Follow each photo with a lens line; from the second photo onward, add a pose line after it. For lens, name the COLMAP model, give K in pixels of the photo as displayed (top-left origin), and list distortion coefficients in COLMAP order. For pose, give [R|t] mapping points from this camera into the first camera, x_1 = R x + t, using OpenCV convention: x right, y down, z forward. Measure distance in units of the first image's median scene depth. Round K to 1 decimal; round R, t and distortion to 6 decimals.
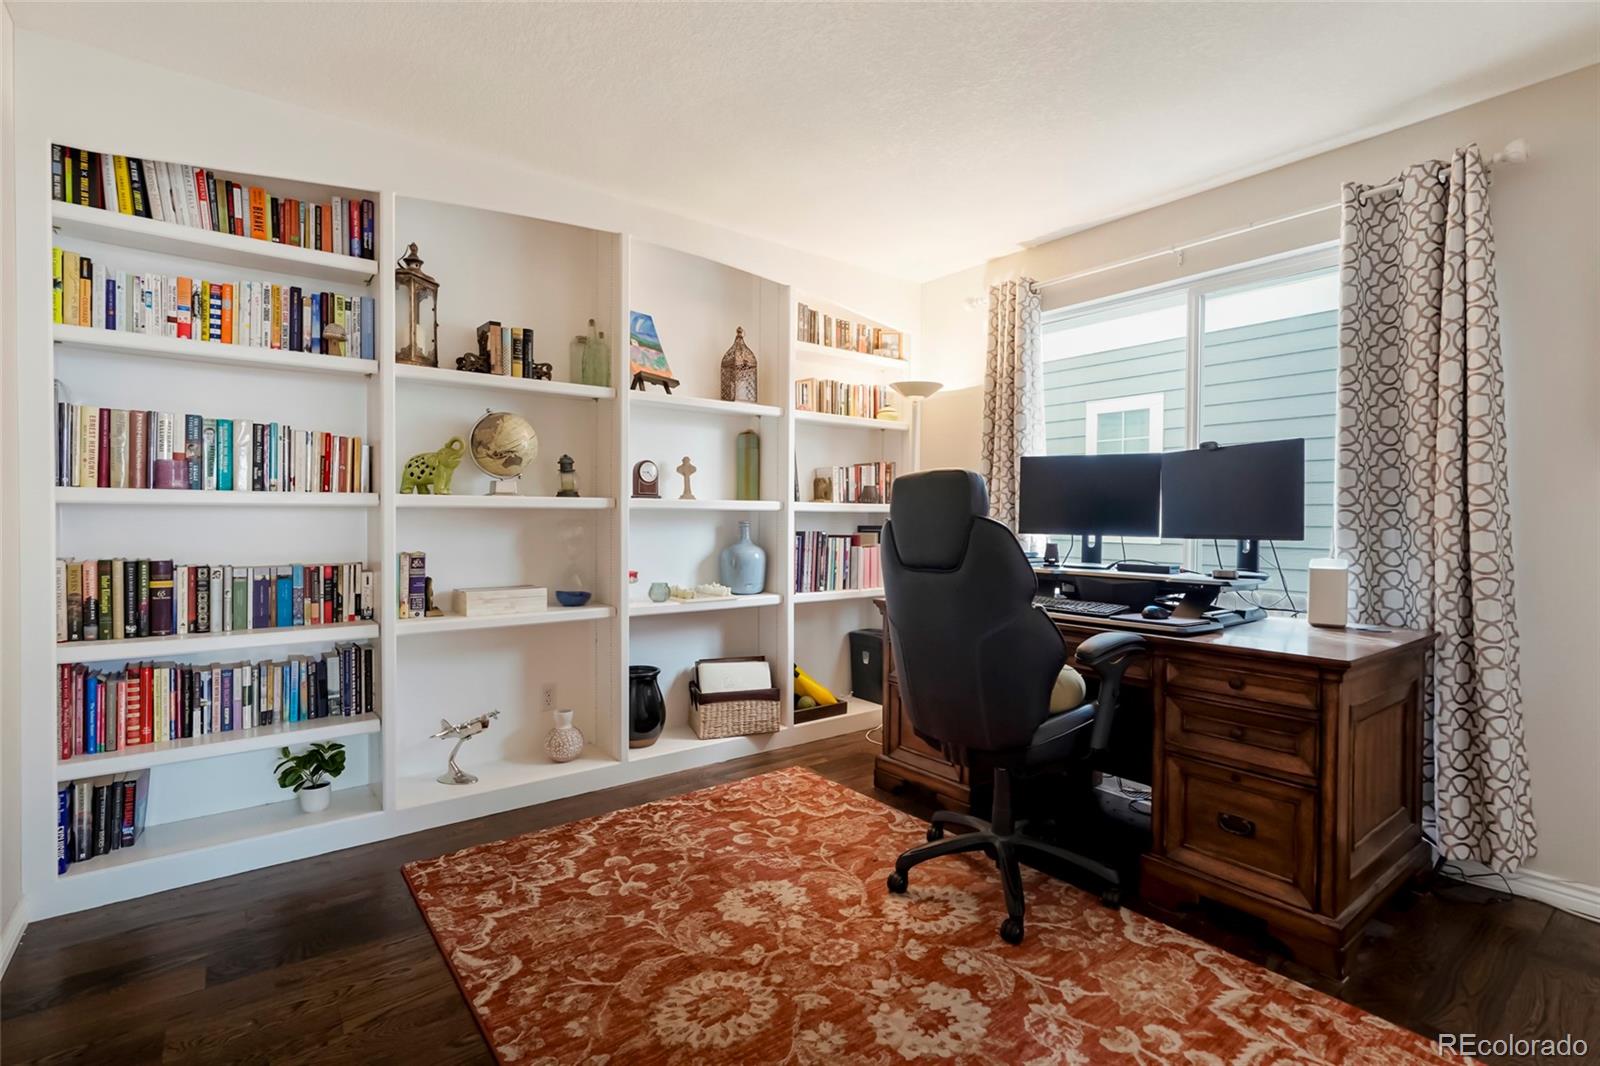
lens RADIAL K [[758.8, 0, 801.1], [0, 758.8, 530.2], [0, 0, 1]] dist [-0.001194, 0.001518]
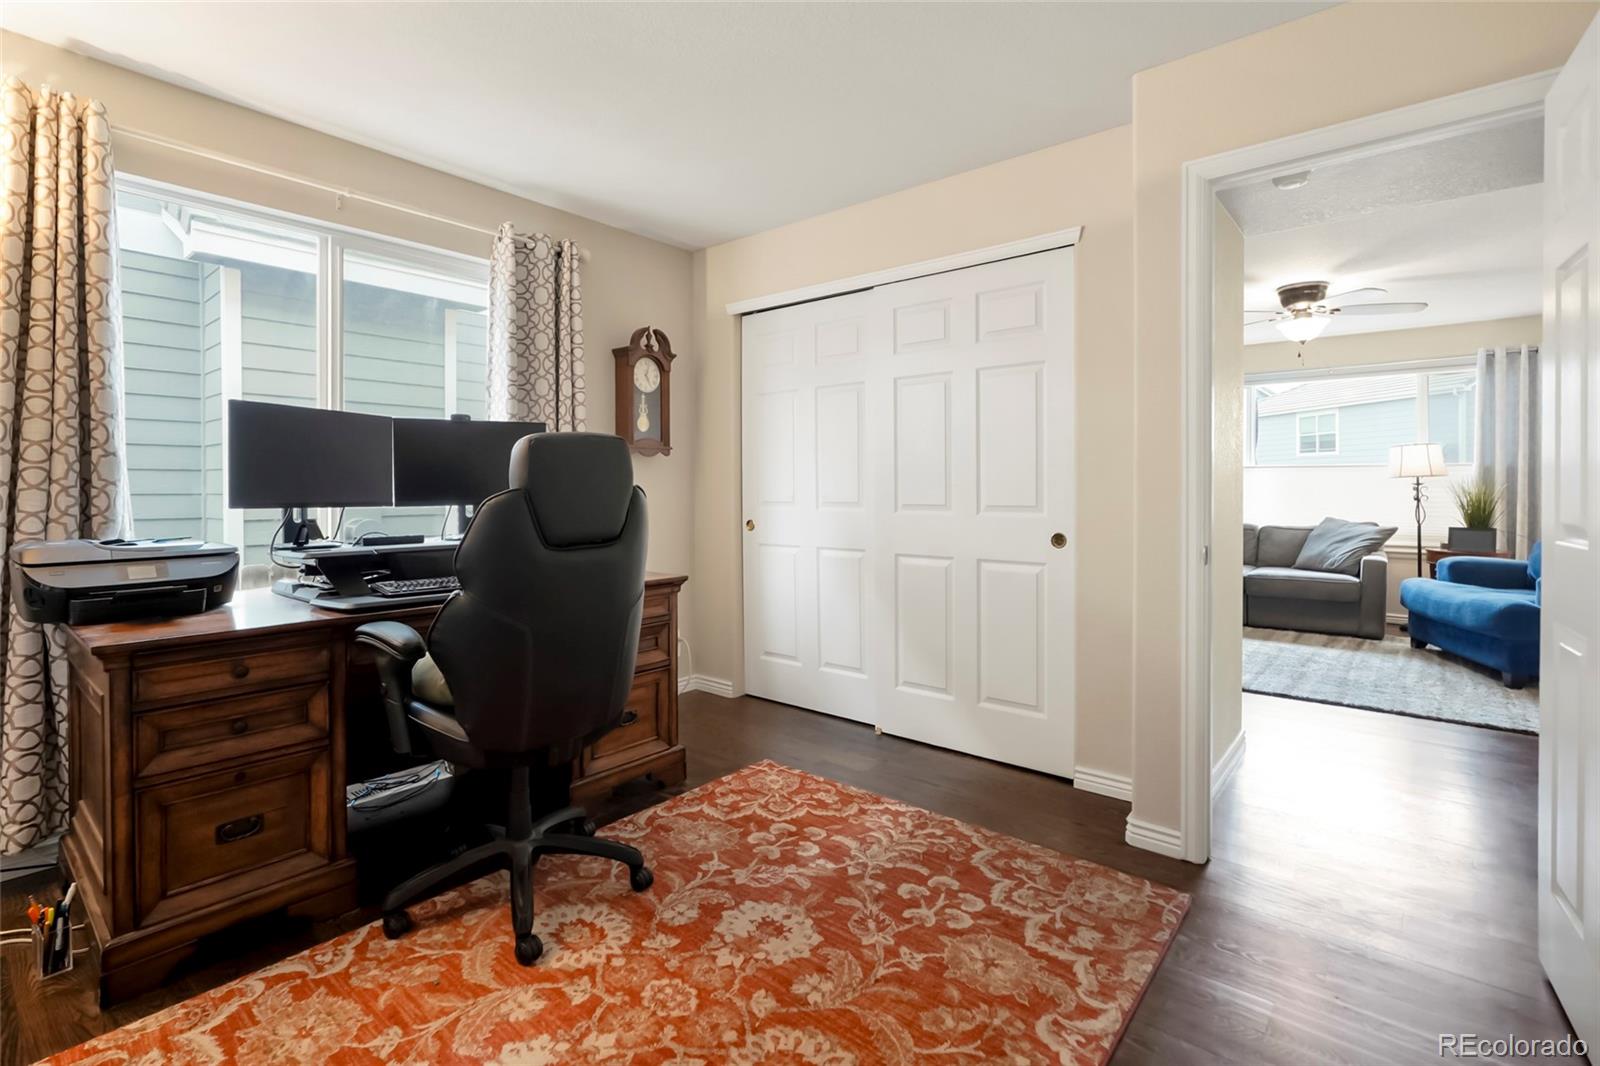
lens RADIAL K [[758.8, 0, 804.8], [0, 758.8, 483.6], [0, 0, 1]] dist [-0.001194, 0.001518]
pose [[-0.228641, -0.007491, 0.973482, -0.785165], [0.008663, 0.999915, 0.009729, -0.032387], [-0.973472, 0.010658, -0.228557, 0.992381]]
